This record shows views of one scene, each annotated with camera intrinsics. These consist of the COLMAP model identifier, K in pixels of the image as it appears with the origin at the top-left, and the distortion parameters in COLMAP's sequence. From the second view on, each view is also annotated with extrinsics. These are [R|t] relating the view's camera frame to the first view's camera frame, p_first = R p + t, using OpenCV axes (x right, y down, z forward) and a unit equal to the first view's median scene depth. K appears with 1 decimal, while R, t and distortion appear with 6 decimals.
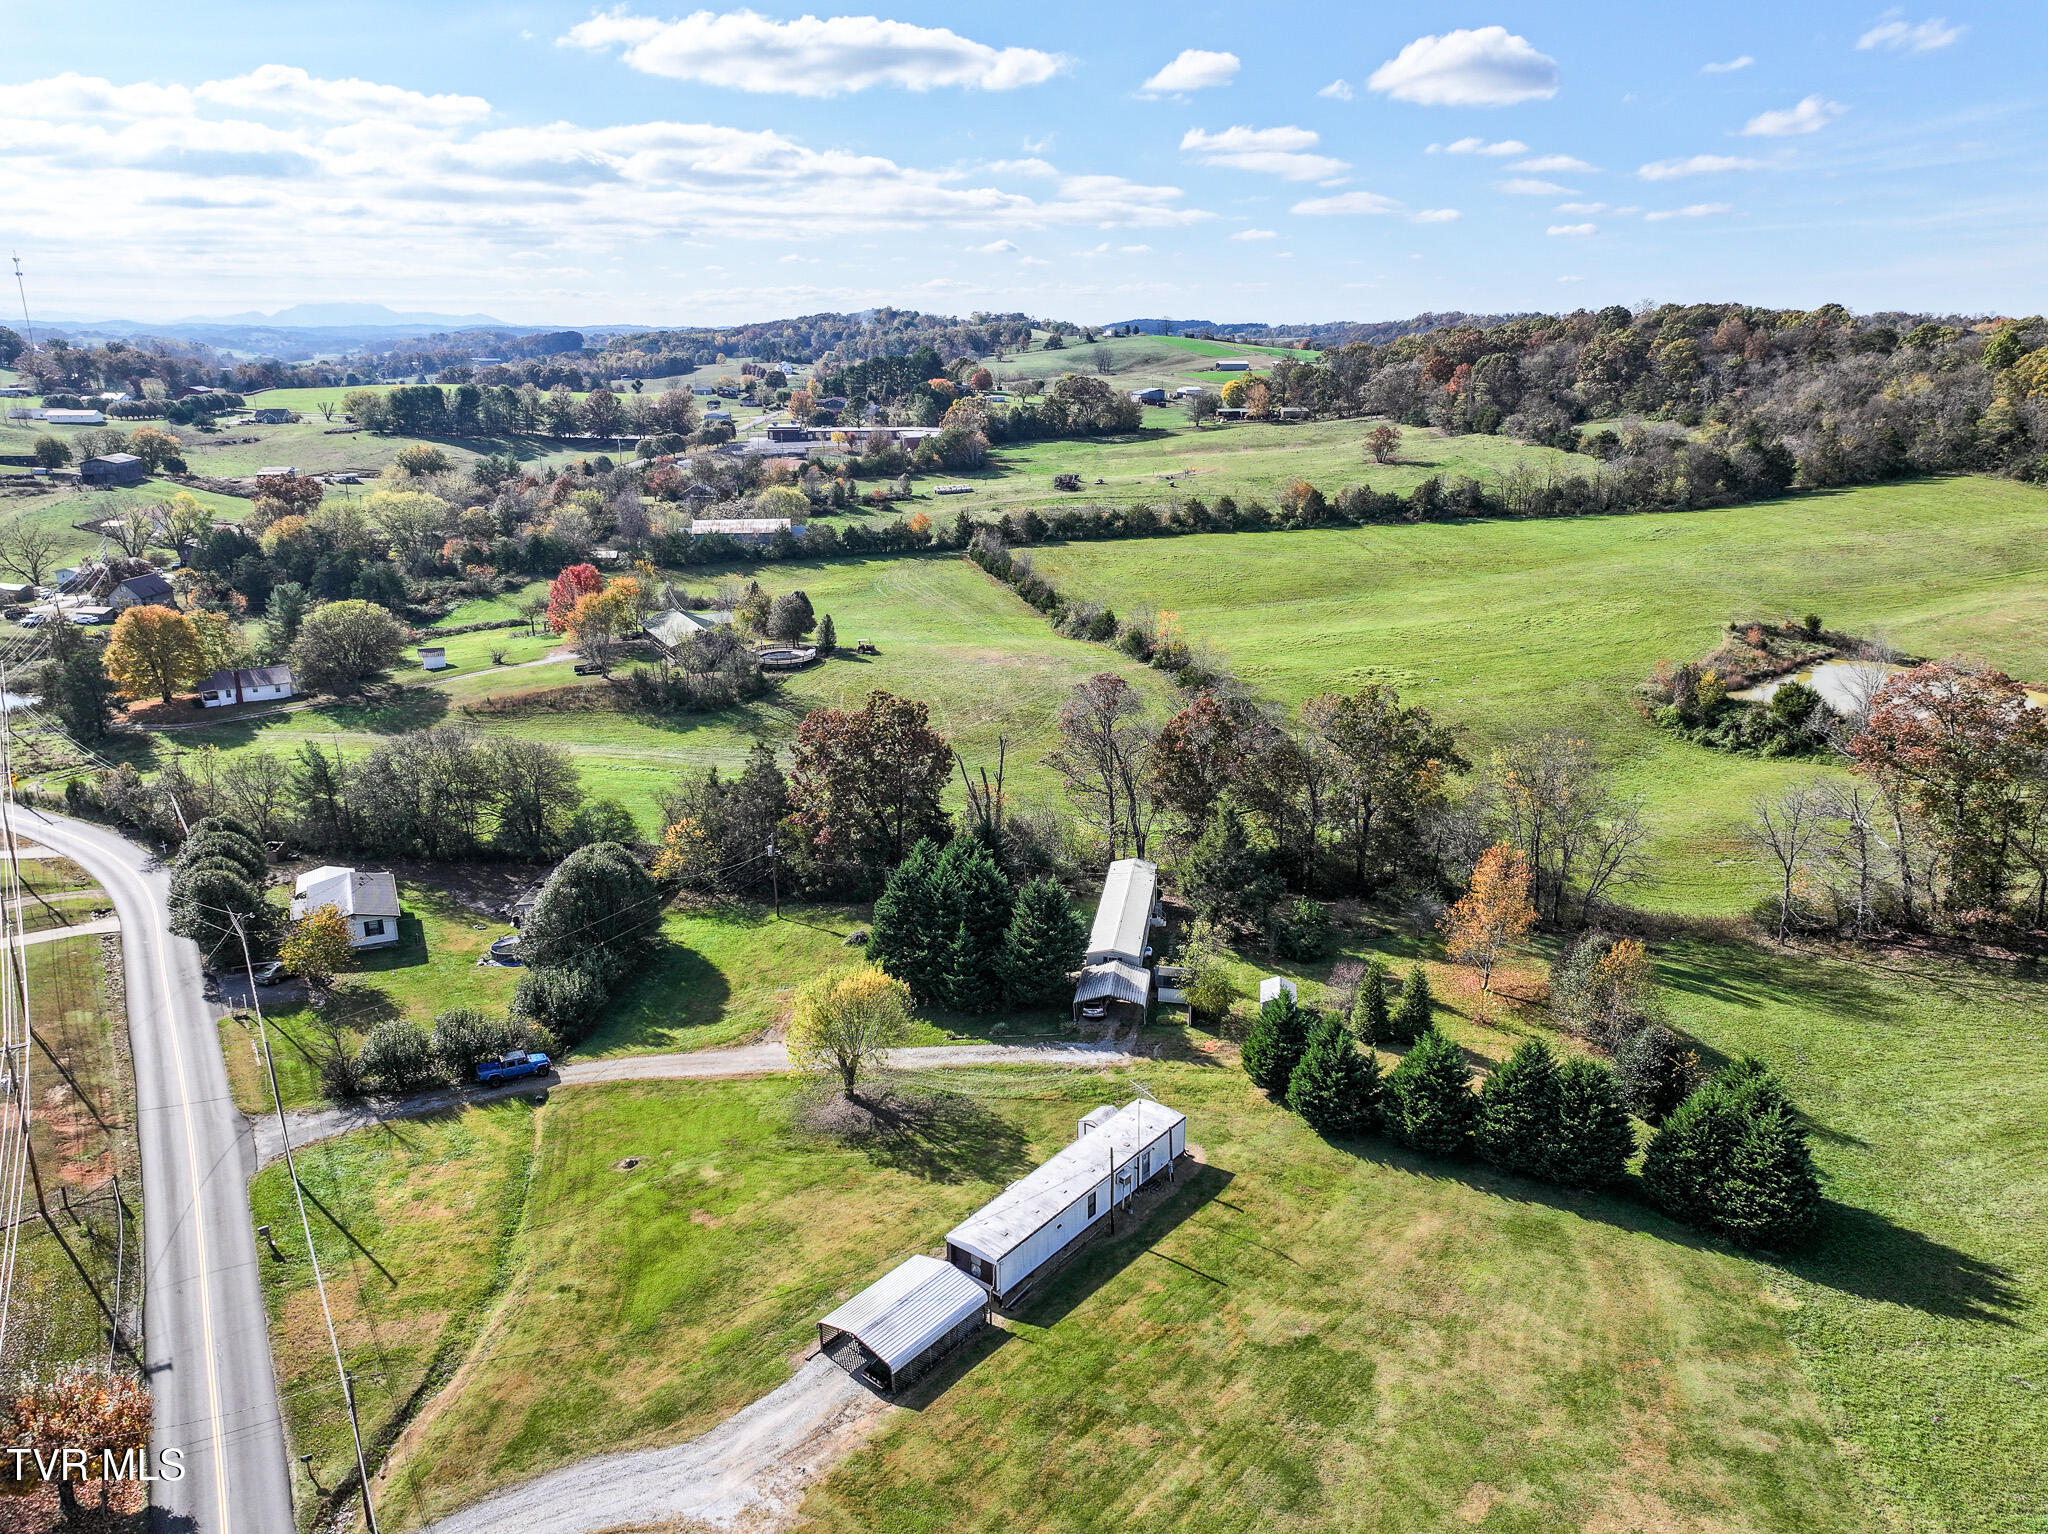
lens RADIAL K [[1471.6, 0, 983.8], [0, 1471.6, 766.1], [0, 0, 1]] dist [-0.005979, -0.006137]
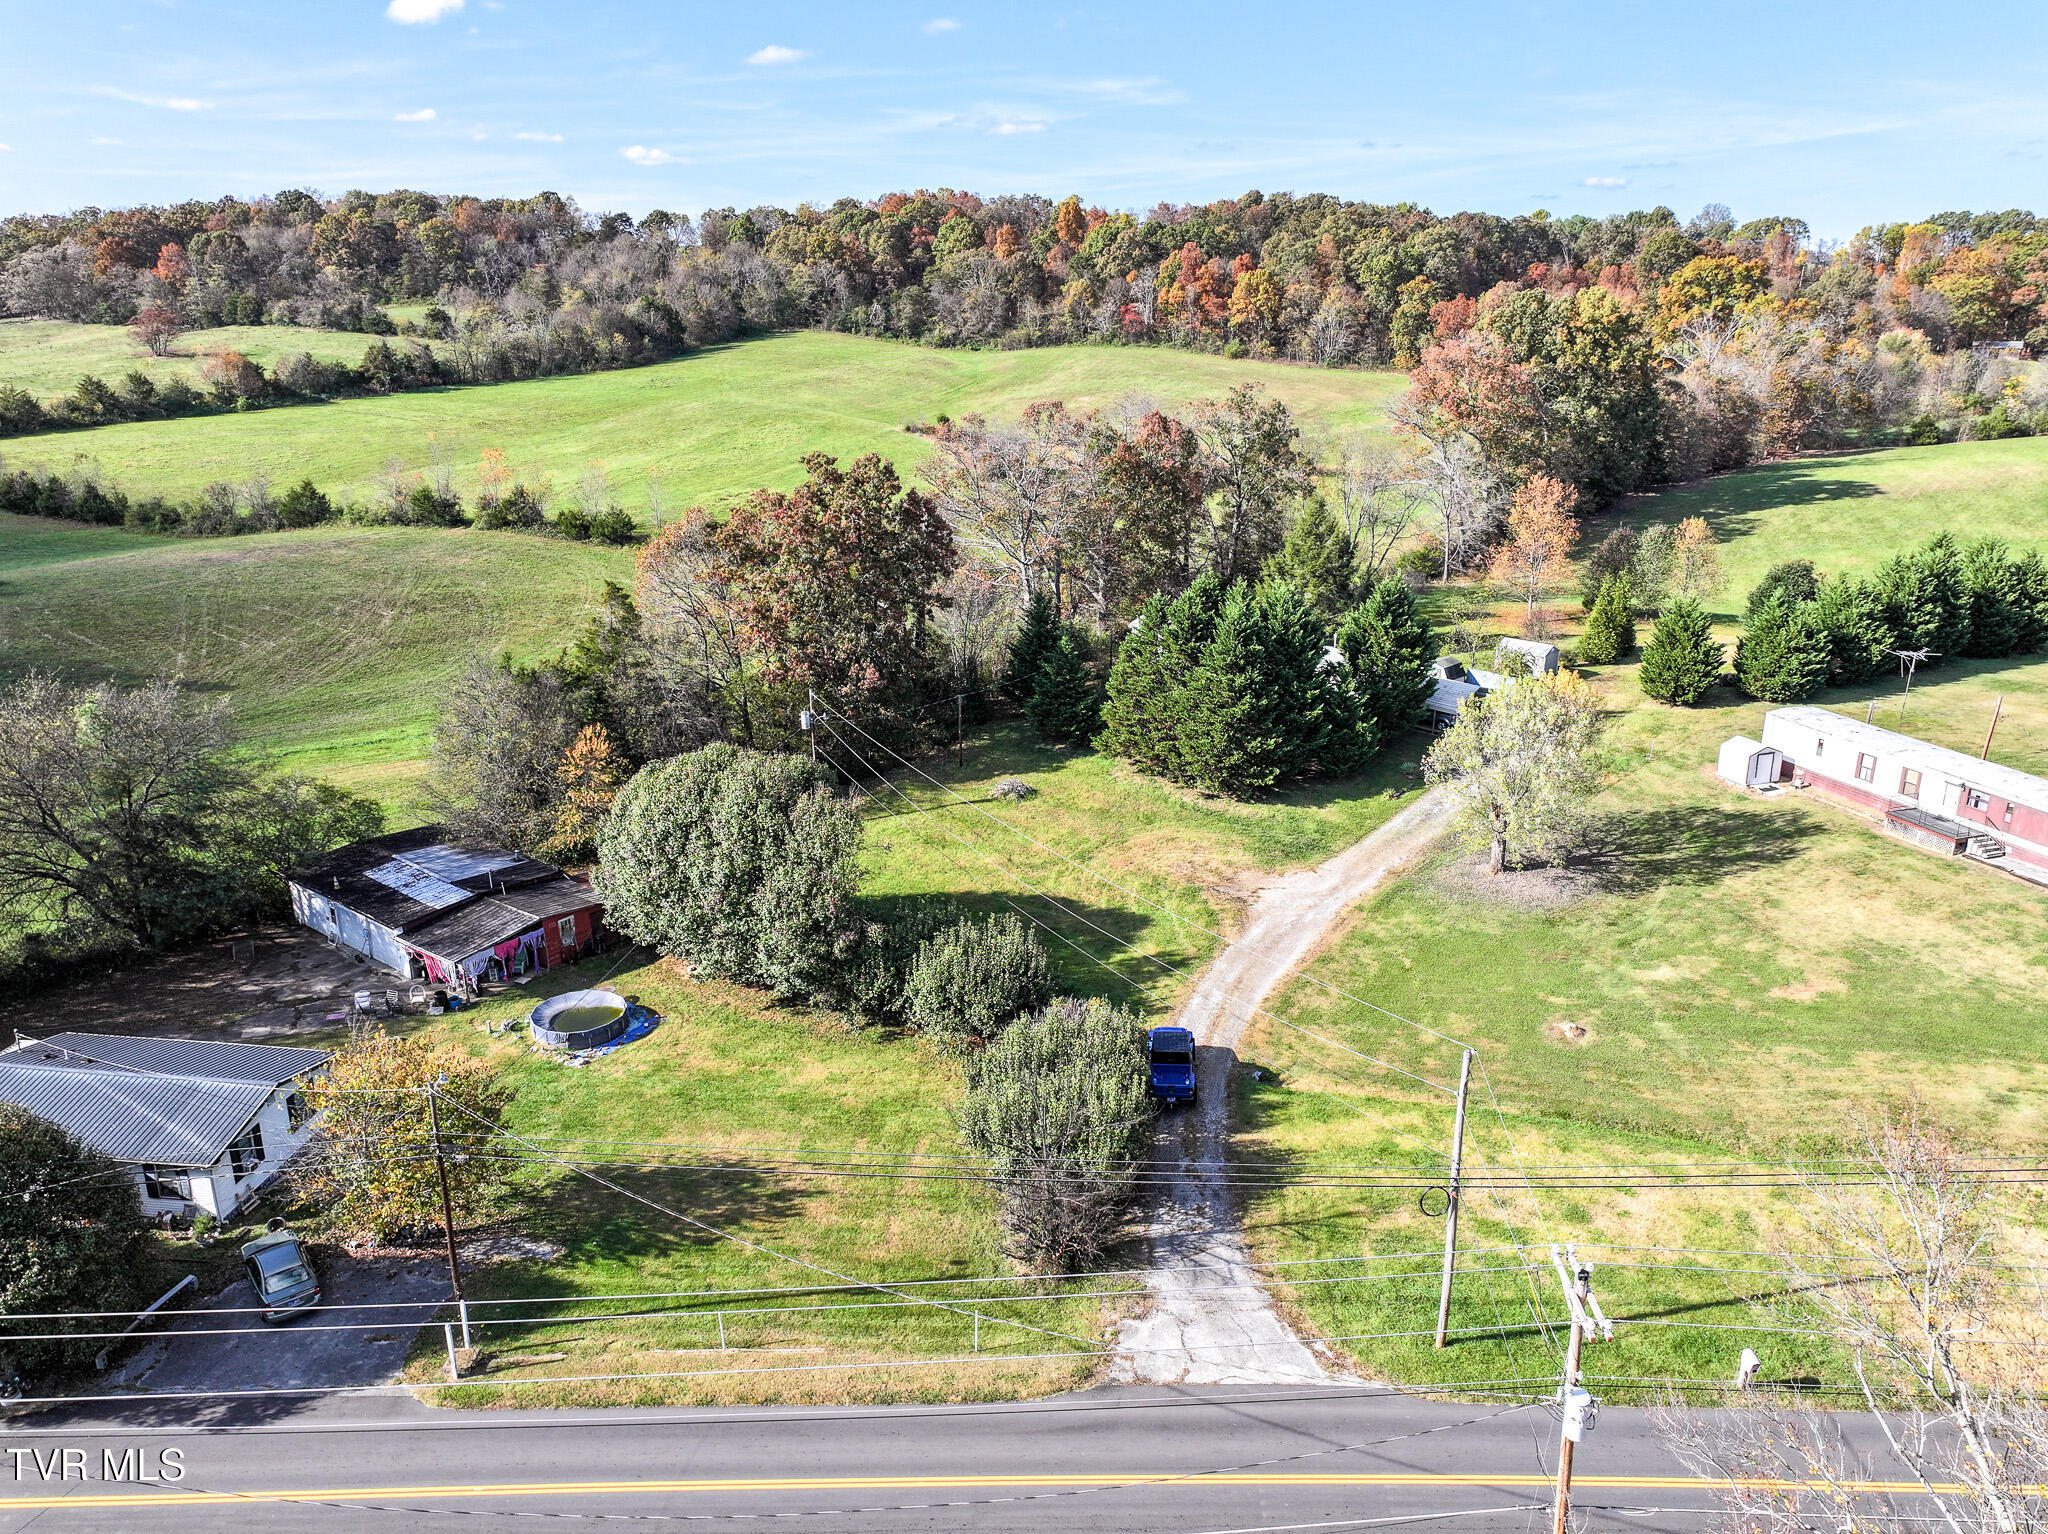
lens RADIAL K [[1471.6, 0, 983.8], [0, 1471.6, 766.1], [0, 0, 1]] dist [-0.005979, -0.006137]
pose [[0.511490, -0.241131, 0.824763, -0.281680], [0.228148, 0.963480, 0.140198, 0.002090], [-0.828448, 0.116458, 0.547824, 0.269409]]
